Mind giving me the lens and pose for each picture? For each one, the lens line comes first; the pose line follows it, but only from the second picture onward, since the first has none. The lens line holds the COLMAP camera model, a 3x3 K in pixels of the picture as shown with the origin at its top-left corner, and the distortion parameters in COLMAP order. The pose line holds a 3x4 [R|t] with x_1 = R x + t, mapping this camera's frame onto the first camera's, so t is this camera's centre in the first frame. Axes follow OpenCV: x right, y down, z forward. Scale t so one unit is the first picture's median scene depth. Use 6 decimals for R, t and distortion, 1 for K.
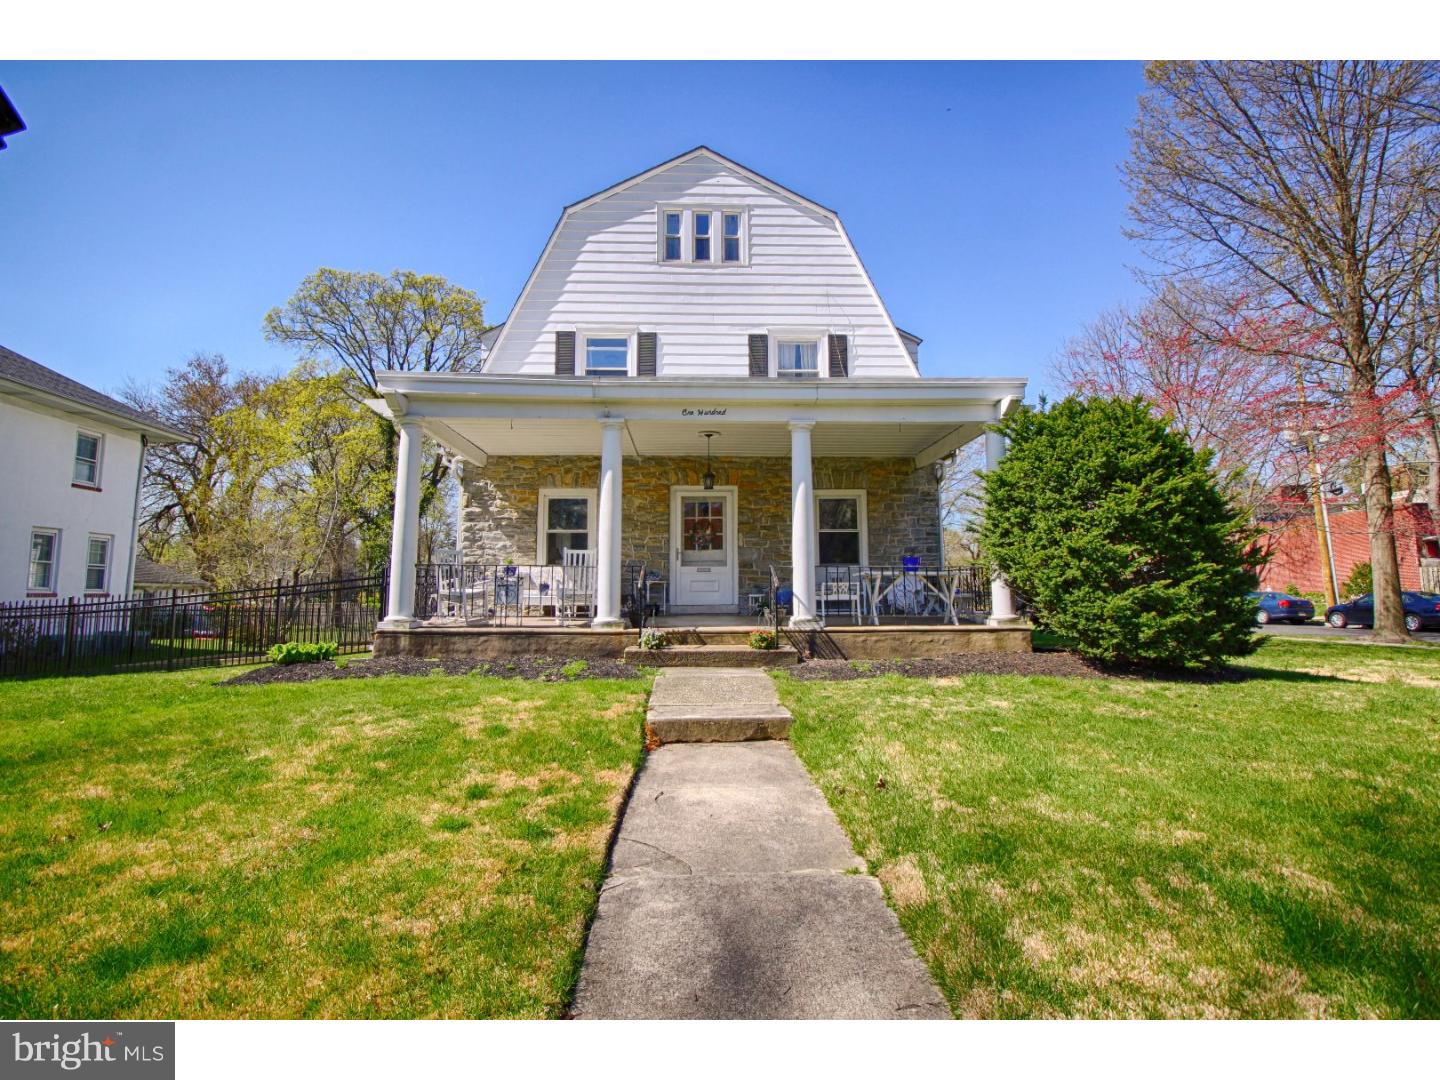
lens RADIAL K [[666.8, 0, 716.8], [0, 666.8, 525.2], [0, 0, 1]] dist [-0.009826, -0.008001]
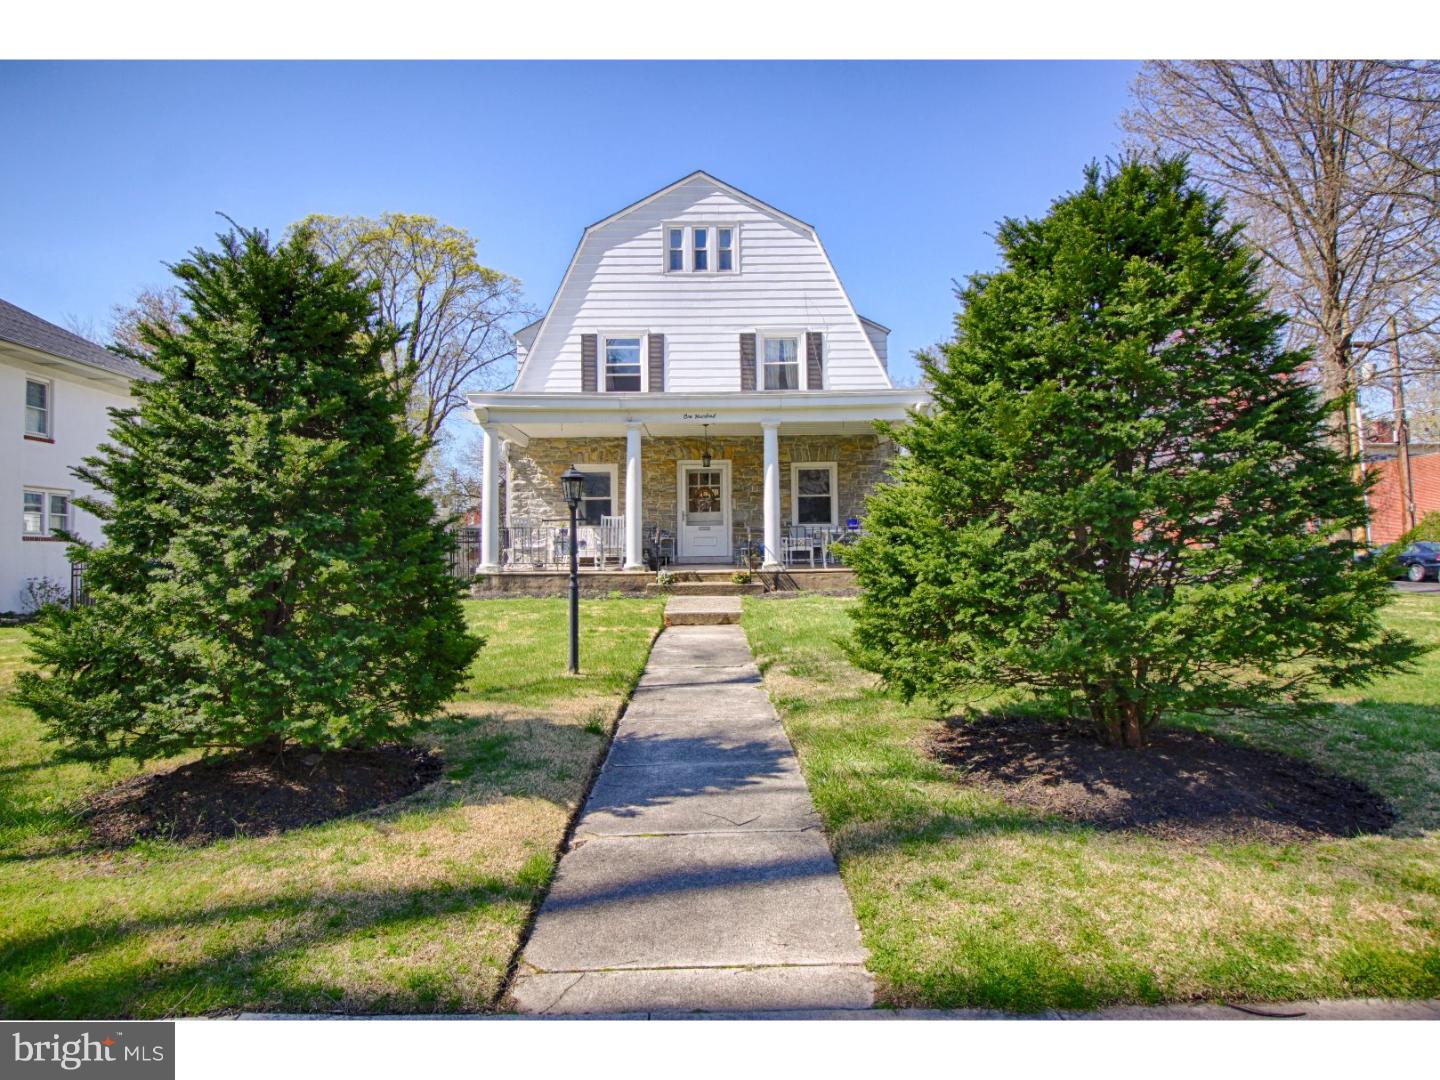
lens RADIAL K [[832.1, 0, 721.9], [0, 832.1, 534.2], [0, 0, 1]] dist [-0.008391, -0.001501]
pose [[0.999775, -0.007689, -0.019765, 0.042708], [0.009303, 0.996517, 0.082867, -0.049494], [0.019059, -0.083032, 0.996365, -0.537476]]
